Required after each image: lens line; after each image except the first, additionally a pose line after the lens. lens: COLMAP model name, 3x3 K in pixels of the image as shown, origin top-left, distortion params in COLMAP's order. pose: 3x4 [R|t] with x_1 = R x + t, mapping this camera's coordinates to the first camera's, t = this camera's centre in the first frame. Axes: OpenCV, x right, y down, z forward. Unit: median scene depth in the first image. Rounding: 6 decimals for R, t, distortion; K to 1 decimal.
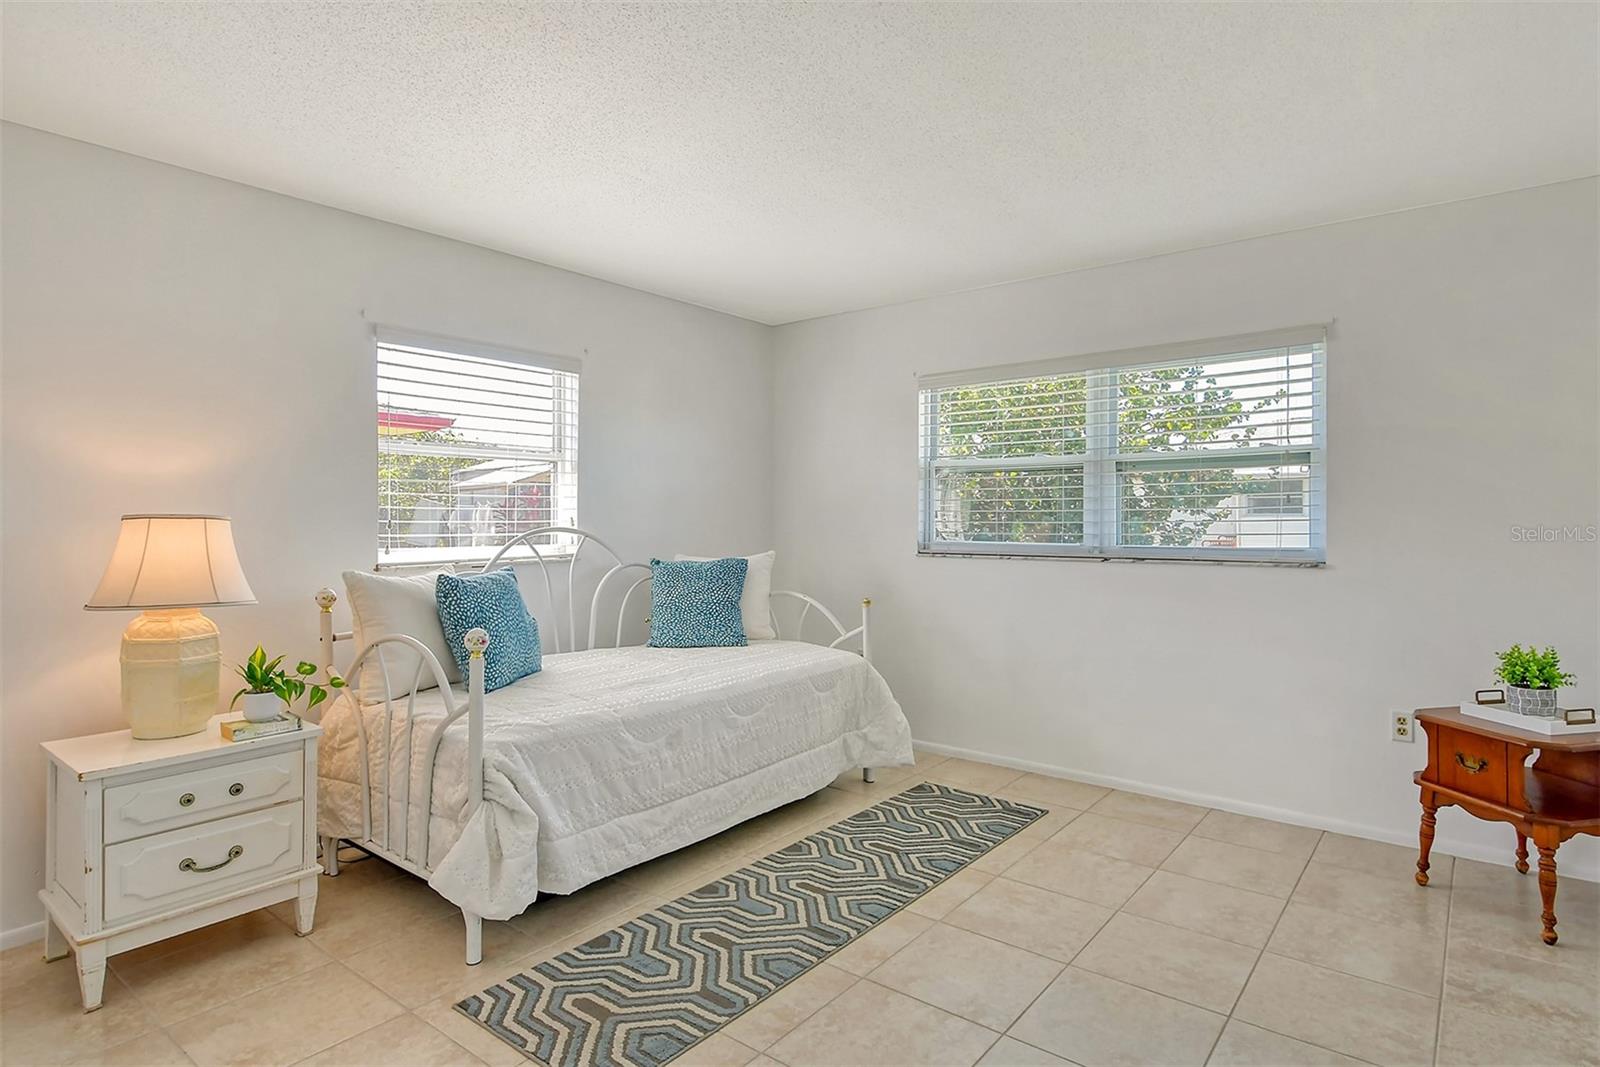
lens RADIAL K [[850.4, 0, 824.7], [0, 850.4, 516.4], [0, 0, 1]] dist [0.008756, -0.000678]
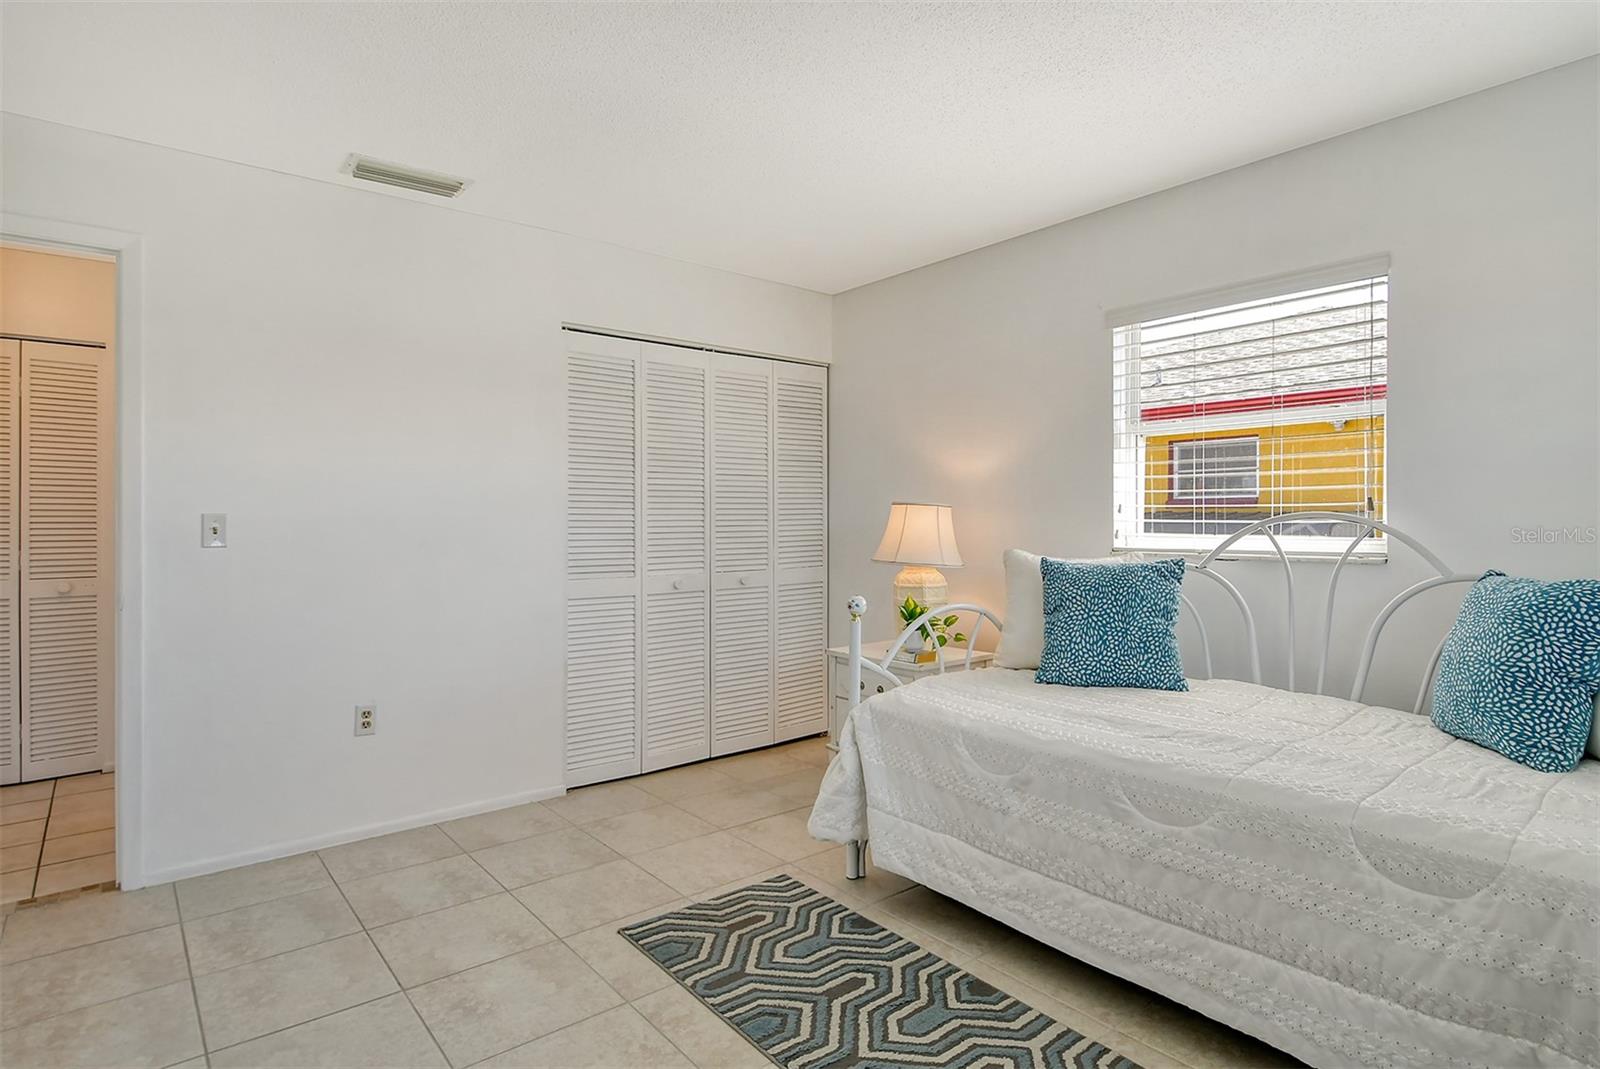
lens RADIAL K [[809.2, 0, 765.4], [0, 809.2, 519.0], [0, 0, 1]] dist [0.003988, 0.000394]
pose [[-0.237605, 0.002328, -0.971359, 0.565576], [0.004830, 0.999988, 0.001215, 0.019613], [0.971350, -0.004403, -0.237614, 0.923606]]
